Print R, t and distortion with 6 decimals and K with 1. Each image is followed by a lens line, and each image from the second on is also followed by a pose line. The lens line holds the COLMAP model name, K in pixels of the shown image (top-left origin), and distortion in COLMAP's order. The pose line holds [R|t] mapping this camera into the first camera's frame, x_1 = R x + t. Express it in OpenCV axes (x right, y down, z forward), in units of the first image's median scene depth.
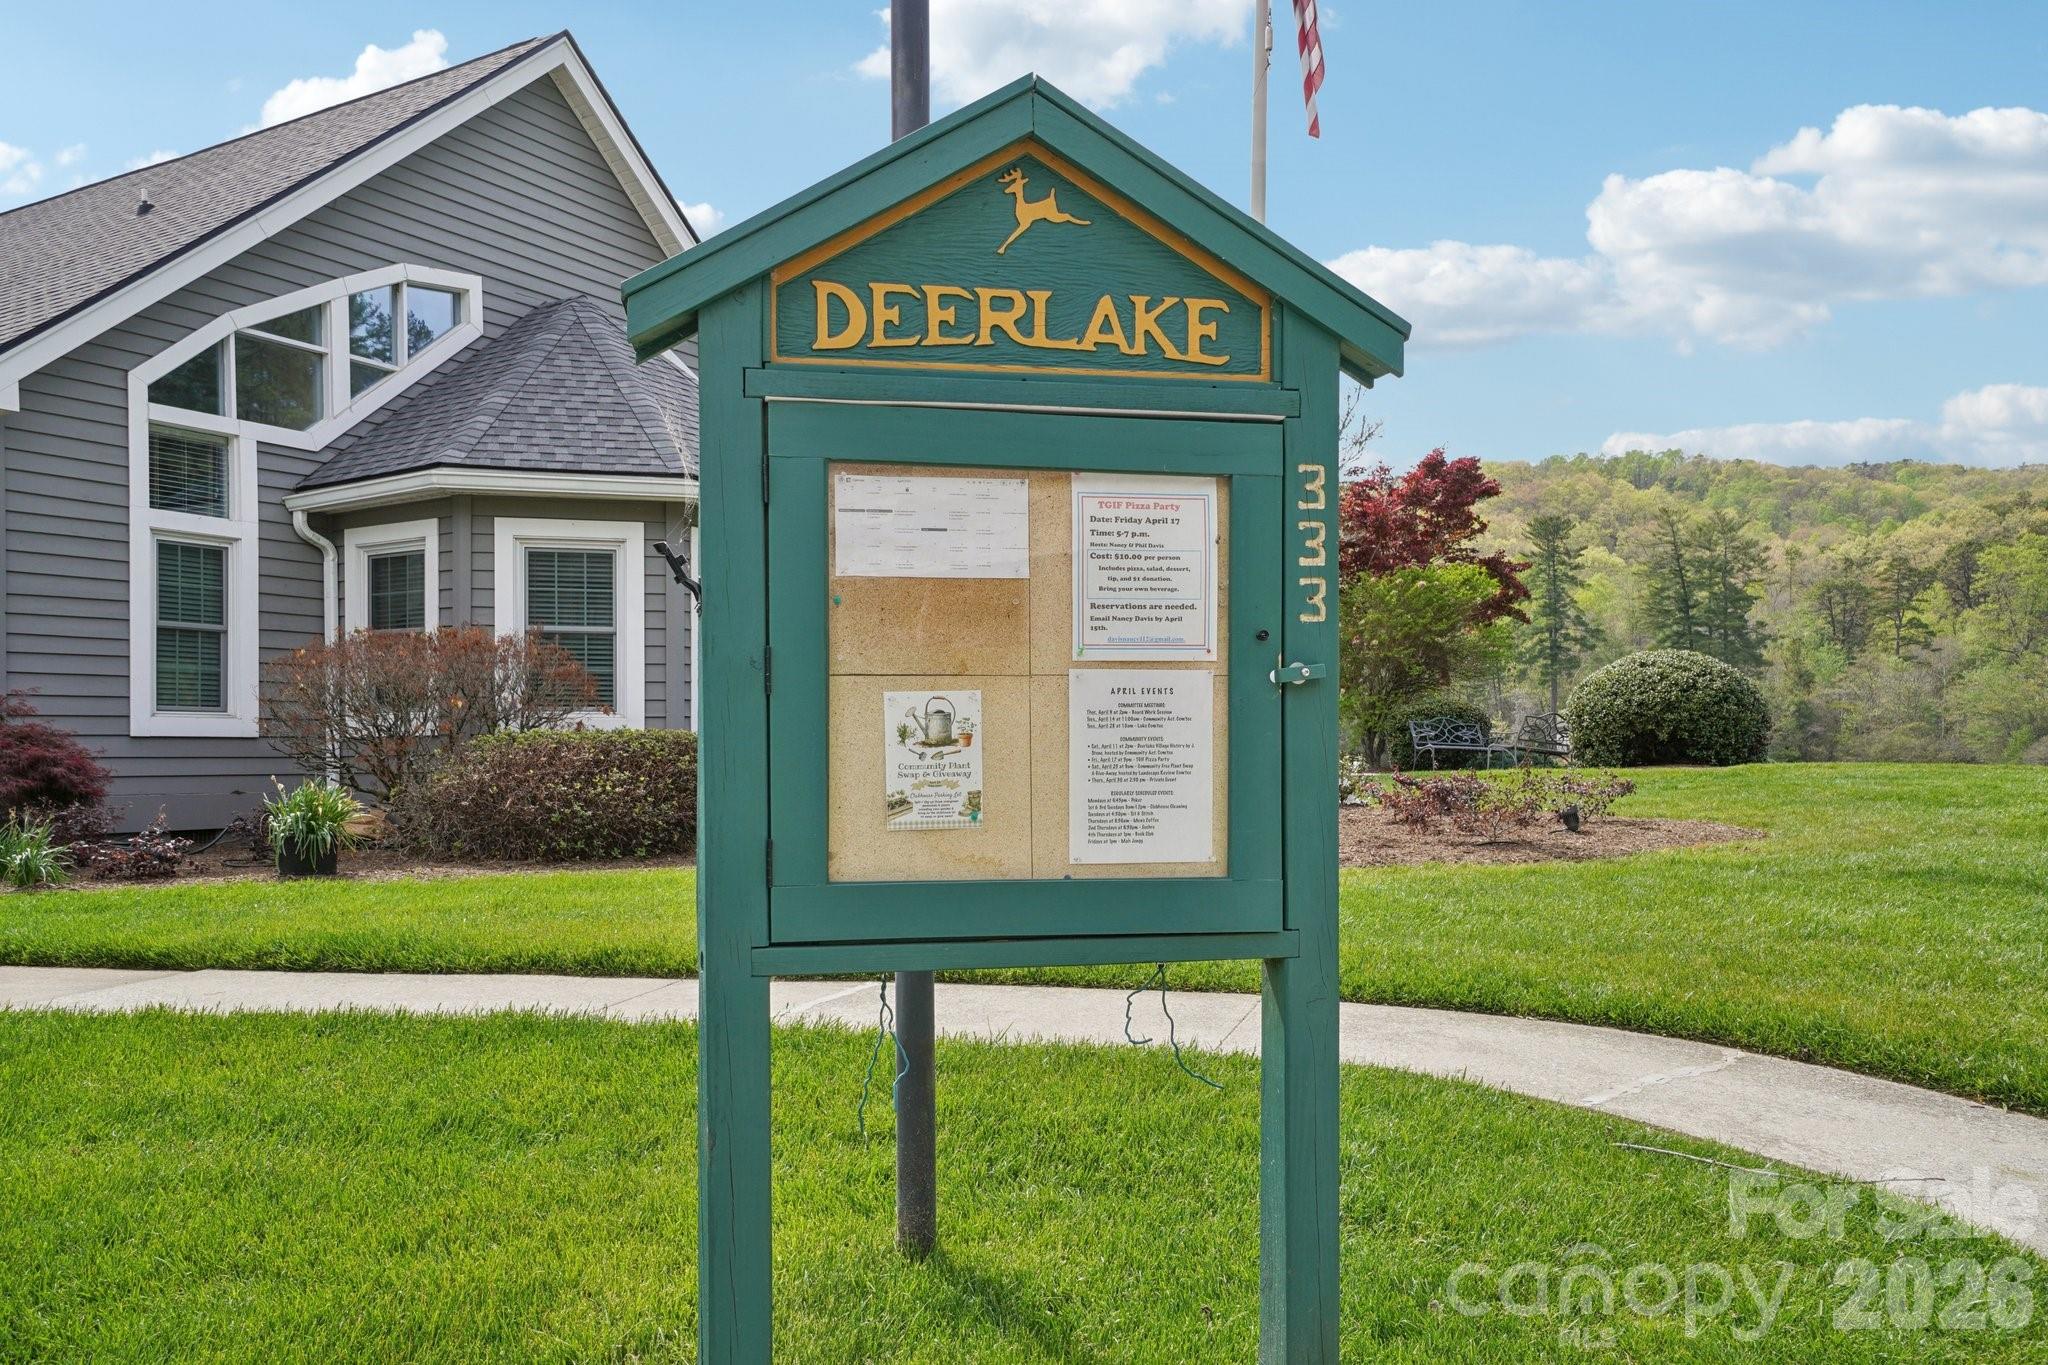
lens RADIAL K [[1599.2, 0, 1024.0], [0, 1599.2, 682.5], [0, 0, 1]] dist [0.080036, 0.053486]
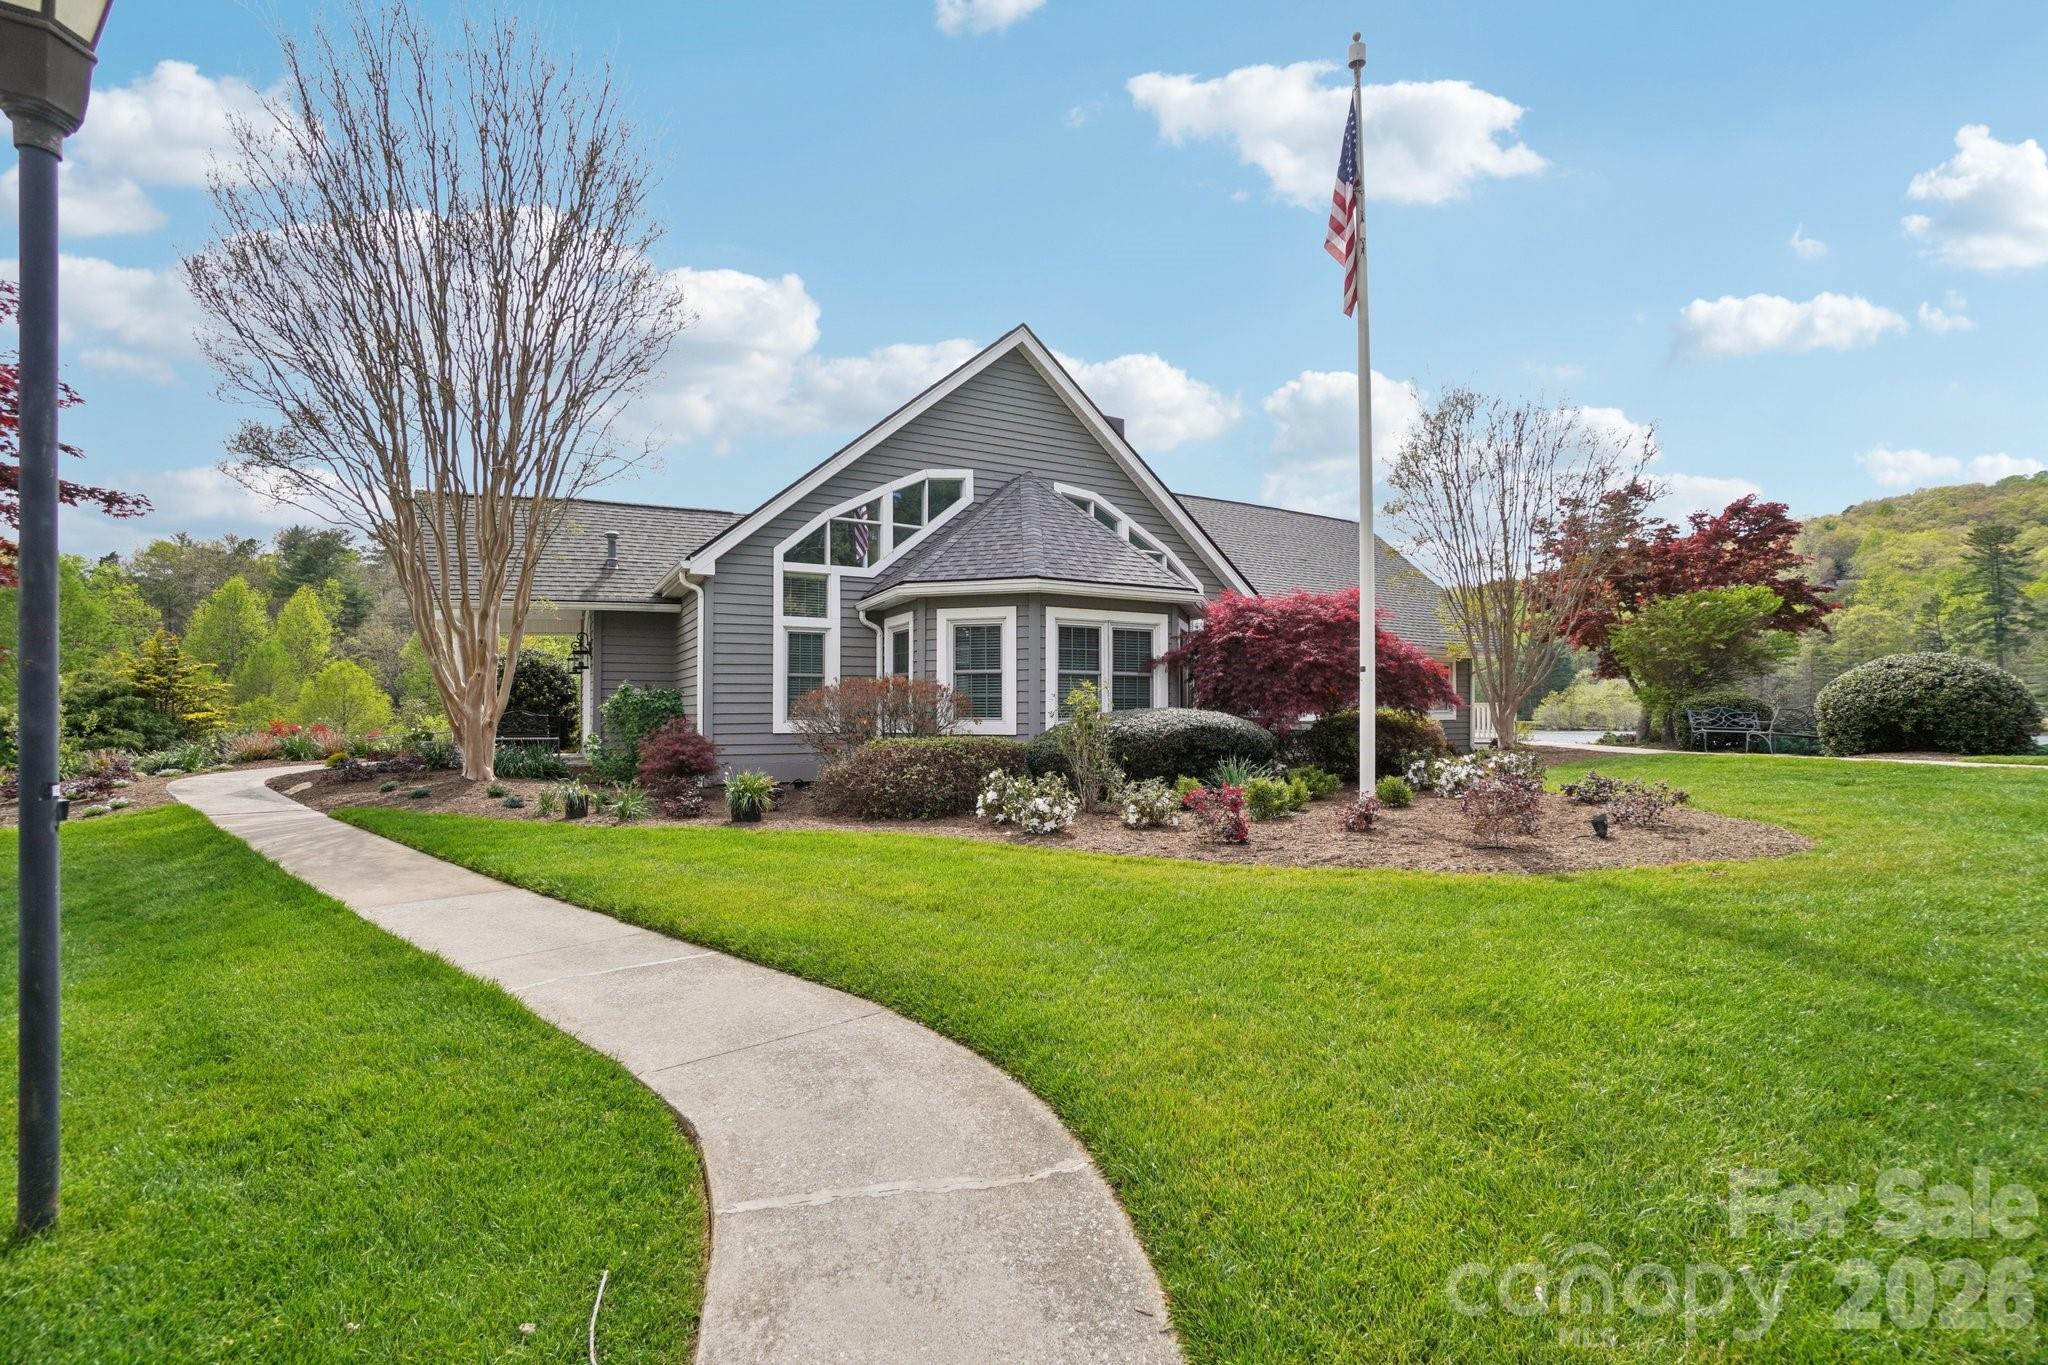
lens RADIAL K [[917.6, 0, 1024.0], [0, 917.6, 682.5], [0, 0, 1]] dist [-0.002391, -0.000293]
pose [[0.877651, -0.016110, -0.479030, 0.222656], [0.021142, 0.999763, 0.005113, -0.024551], [0.478834, -0.014615, 0.877784, 0.166239]]
